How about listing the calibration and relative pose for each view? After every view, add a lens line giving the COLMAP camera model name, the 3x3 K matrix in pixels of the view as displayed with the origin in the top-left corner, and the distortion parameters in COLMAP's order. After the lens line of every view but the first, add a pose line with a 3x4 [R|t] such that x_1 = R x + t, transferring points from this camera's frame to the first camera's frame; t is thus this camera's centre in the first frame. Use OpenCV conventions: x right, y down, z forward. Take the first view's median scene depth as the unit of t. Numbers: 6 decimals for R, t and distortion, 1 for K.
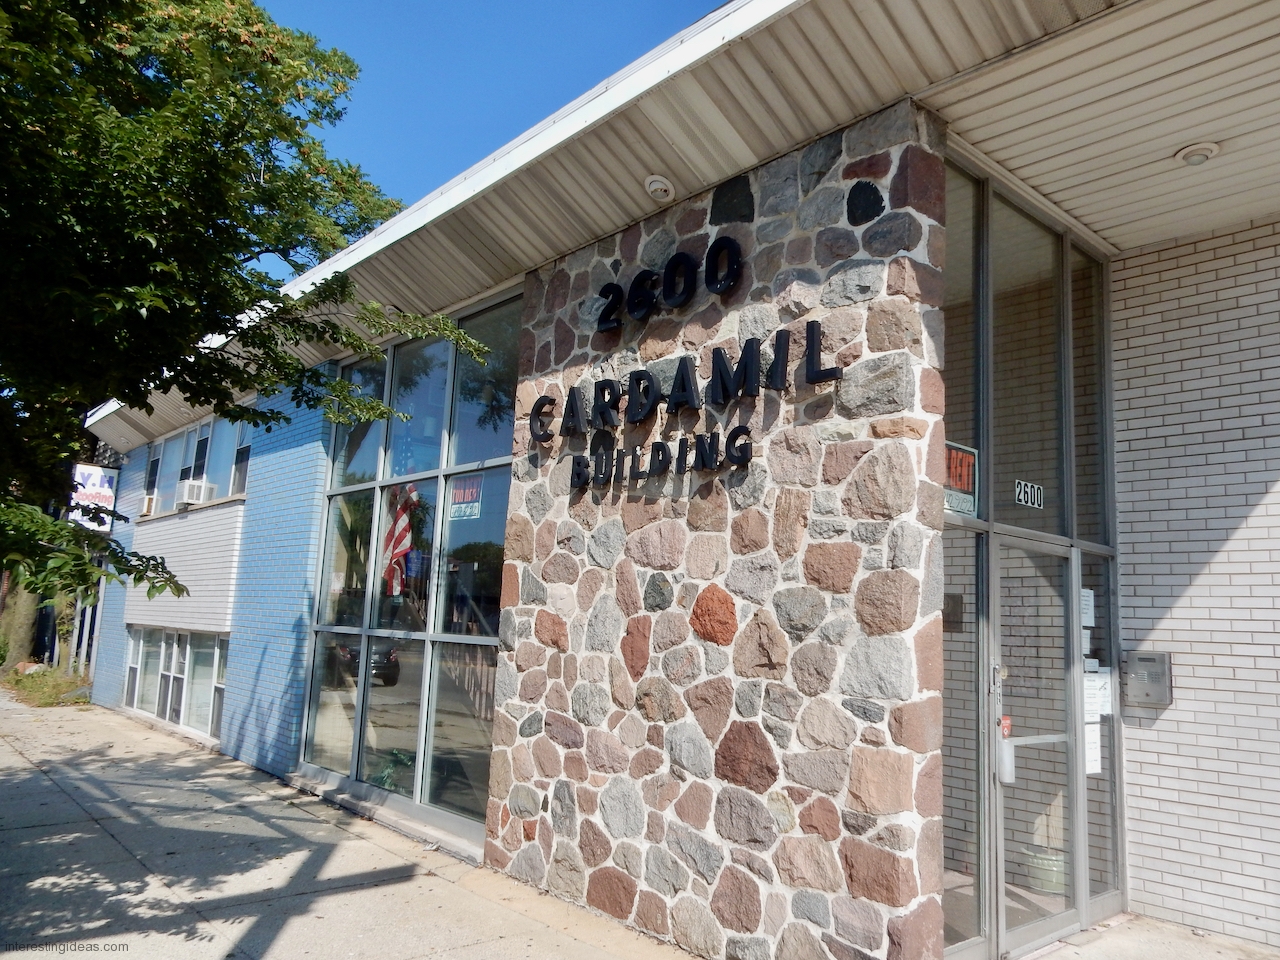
lens RADIAL K [[982.6, 0, 640.0], [0, 982.6, 480.0], [0, 0, 1]] dist [-0.003412, -0.009512]
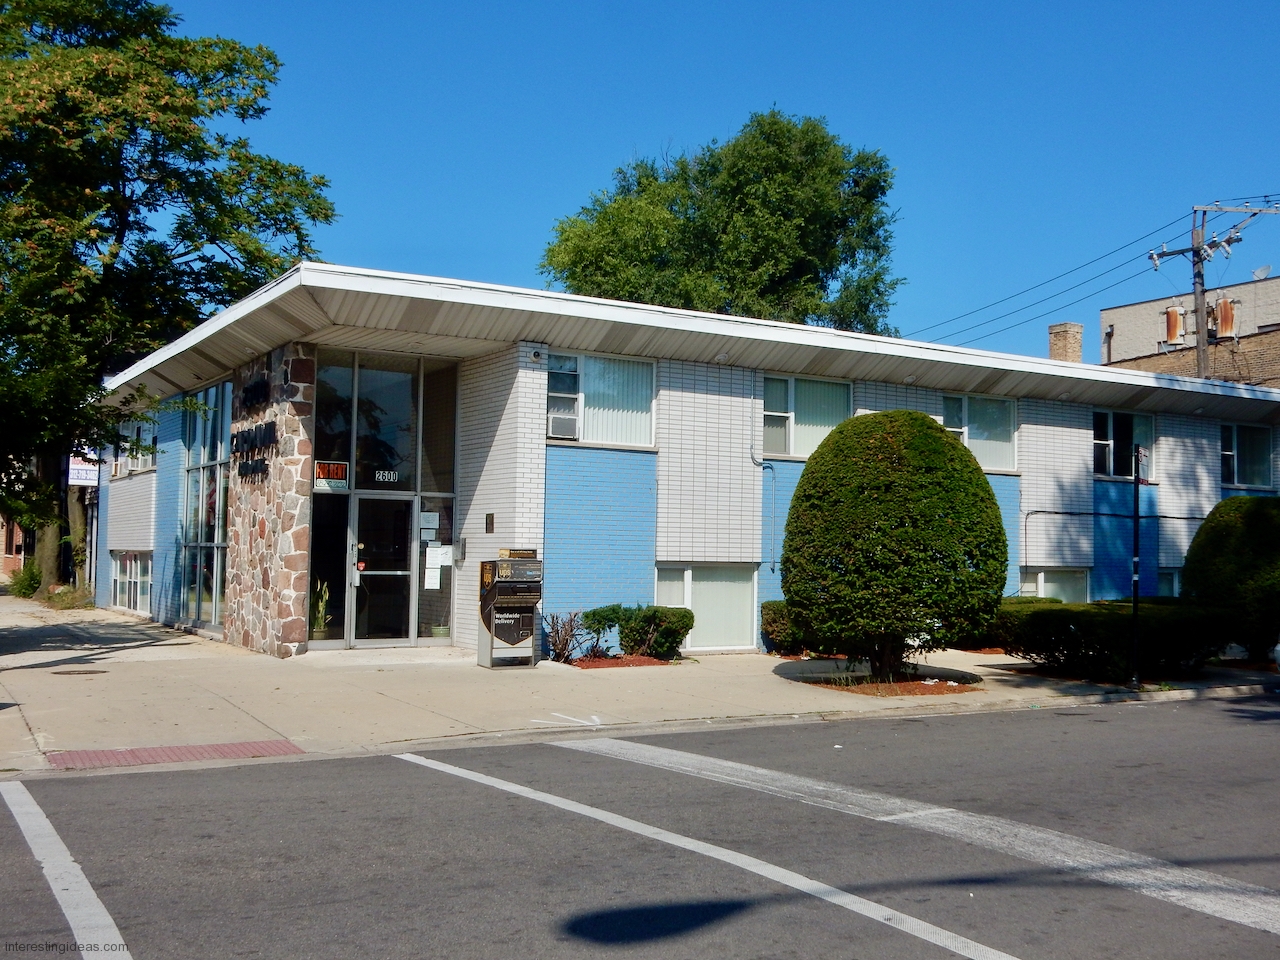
lens RADIAL K [[1489.7, 0, 640.0], [0, 1489.7, 480.0], [0, 0, 1]] dist [0.009705, 0.015378]
pose [[0.978804, -0.040668, -0.200722, 1.790779], [0.059221, 0.994419, 0.087310, -0.267719], [0.196051, -0.097346, 0.975750, -2.565363]]
